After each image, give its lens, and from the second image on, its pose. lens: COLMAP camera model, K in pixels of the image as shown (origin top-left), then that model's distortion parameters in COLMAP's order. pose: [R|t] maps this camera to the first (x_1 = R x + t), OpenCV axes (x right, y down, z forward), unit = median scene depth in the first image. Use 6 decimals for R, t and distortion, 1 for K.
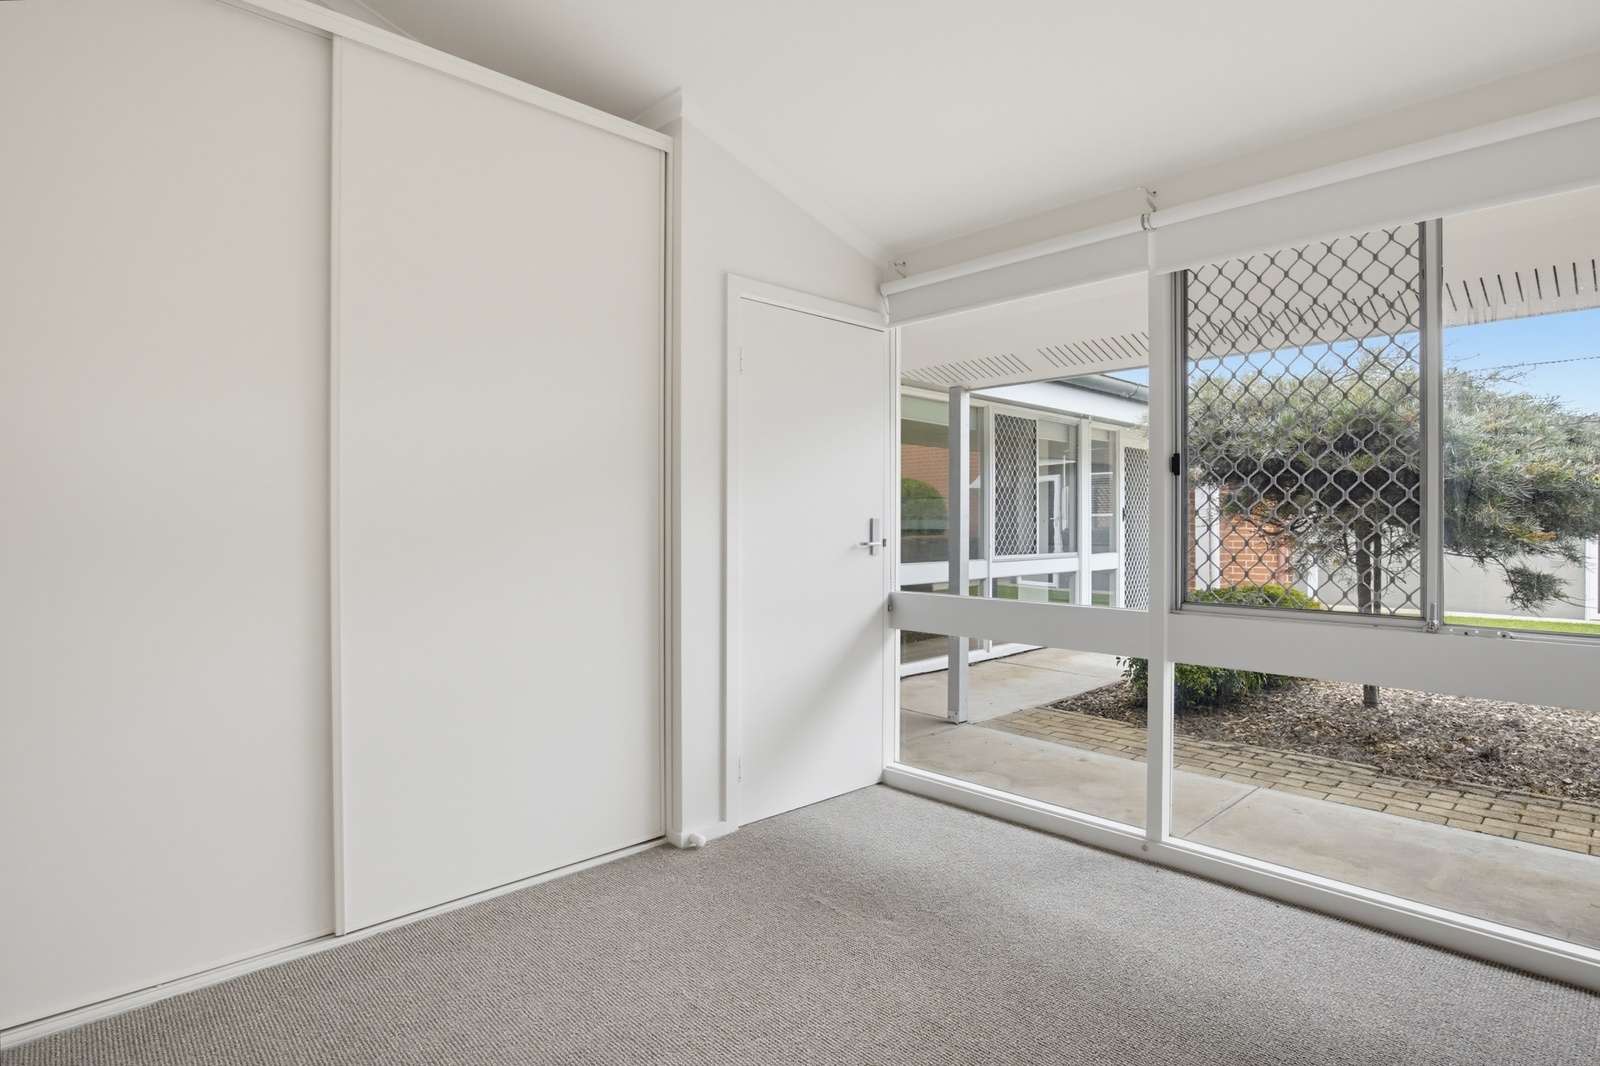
lens RADIAL K [[829.4, 0, 801.6], [0, 829.4, 516.2], [0, 0, 1]] dist [-0.001790, -0.000132]
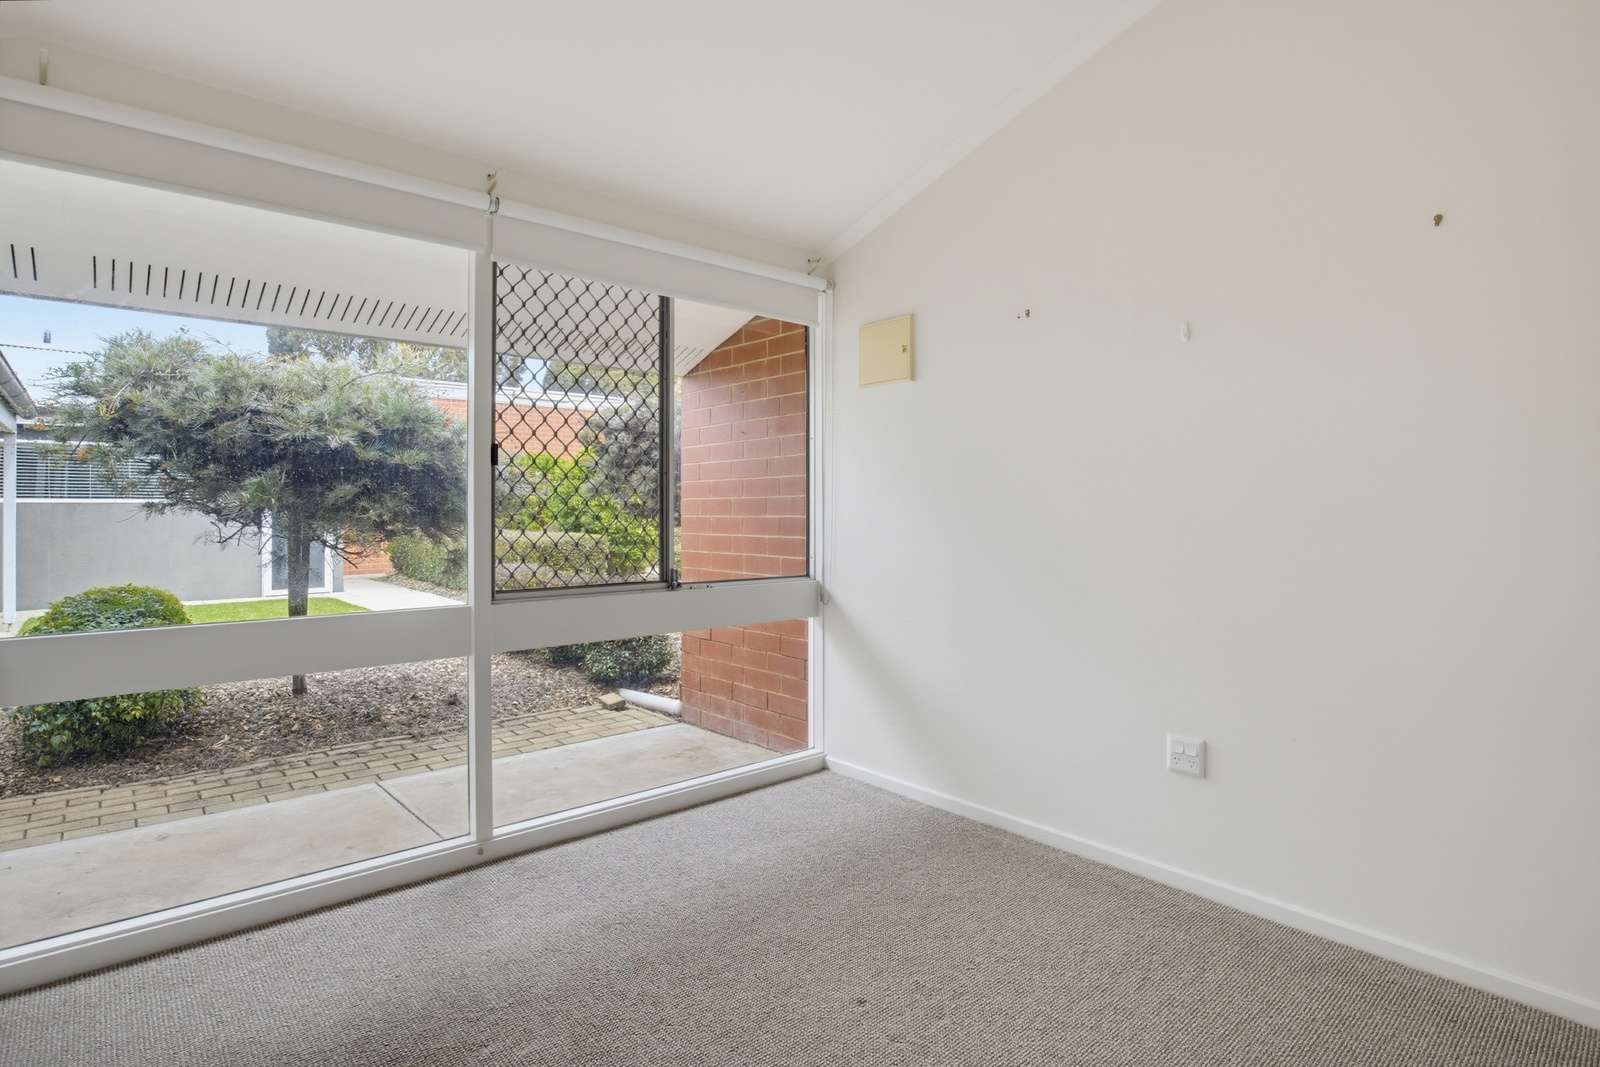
lens RADIAL K [[850.9, 0, 799.7], [0, 850.9, 503.9], [0, 0, 1]] dist [-0.001571, -0.000573]
pose [[0.052990, 0.007737, 0.998565, -0.535743], [-0.006369, 0.999952, -0.007410, 0.001925], [-0.998575, -0.005967, 0.053036, 0.560810]]
